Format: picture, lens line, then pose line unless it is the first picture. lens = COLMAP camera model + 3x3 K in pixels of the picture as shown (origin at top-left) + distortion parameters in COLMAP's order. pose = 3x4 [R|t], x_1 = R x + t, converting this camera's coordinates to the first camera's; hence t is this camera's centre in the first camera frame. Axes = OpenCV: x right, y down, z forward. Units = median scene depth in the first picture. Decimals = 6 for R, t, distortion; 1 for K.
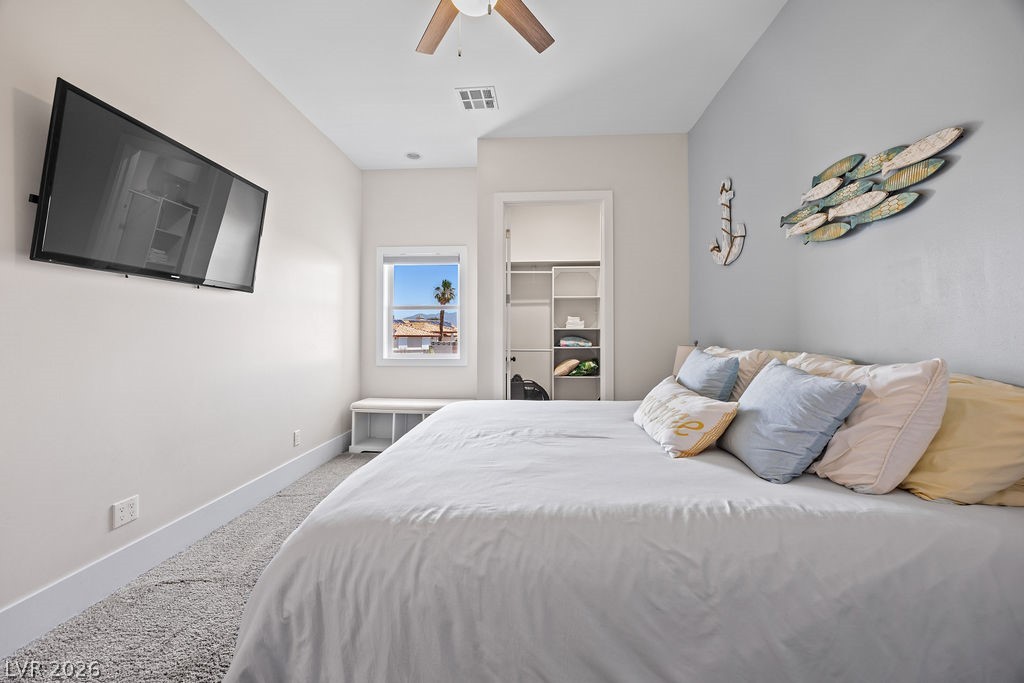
lens RADIAL K [[410.0, 0, 510.0], [0, 410.0, 330.6], [0, 0, 1]] dist [-0.005829, -0.000105]
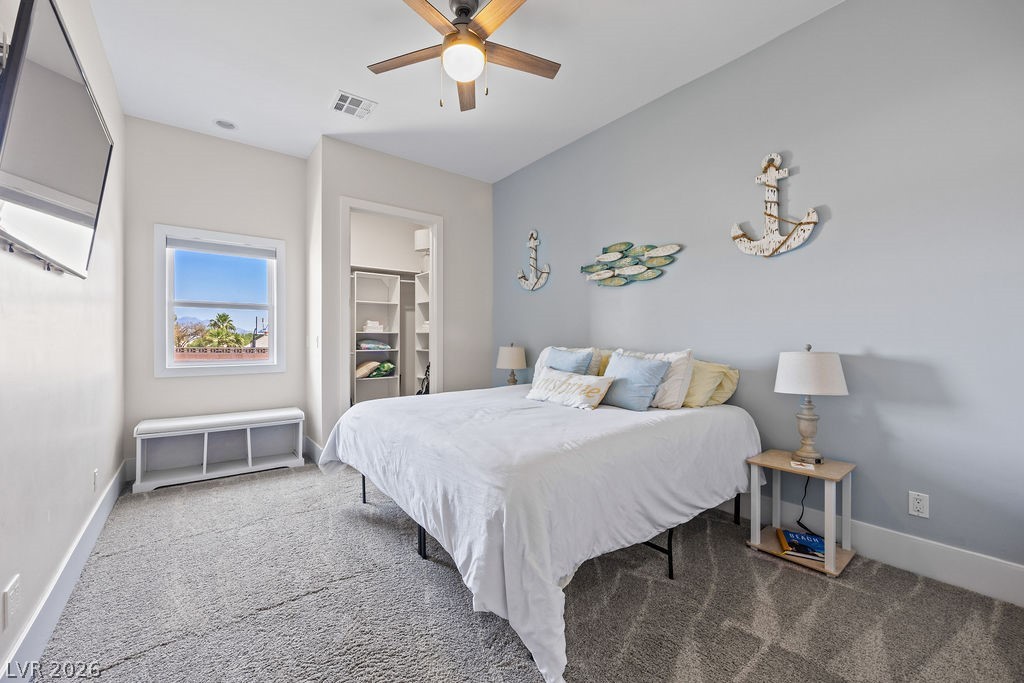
lens RADIAL K [[410.0, 0, 509.0], [0, 410.0, 343.6], [0, 0, 1]] dist [-0.005829, -0.000105]
pose [[0.744303, -0.007096, 0.667804, -0.720753], [-0.008910, 0.999749, 0.020554, -0.001492], [-0.667783, -0.021249, 0.744053, -0.036173]]
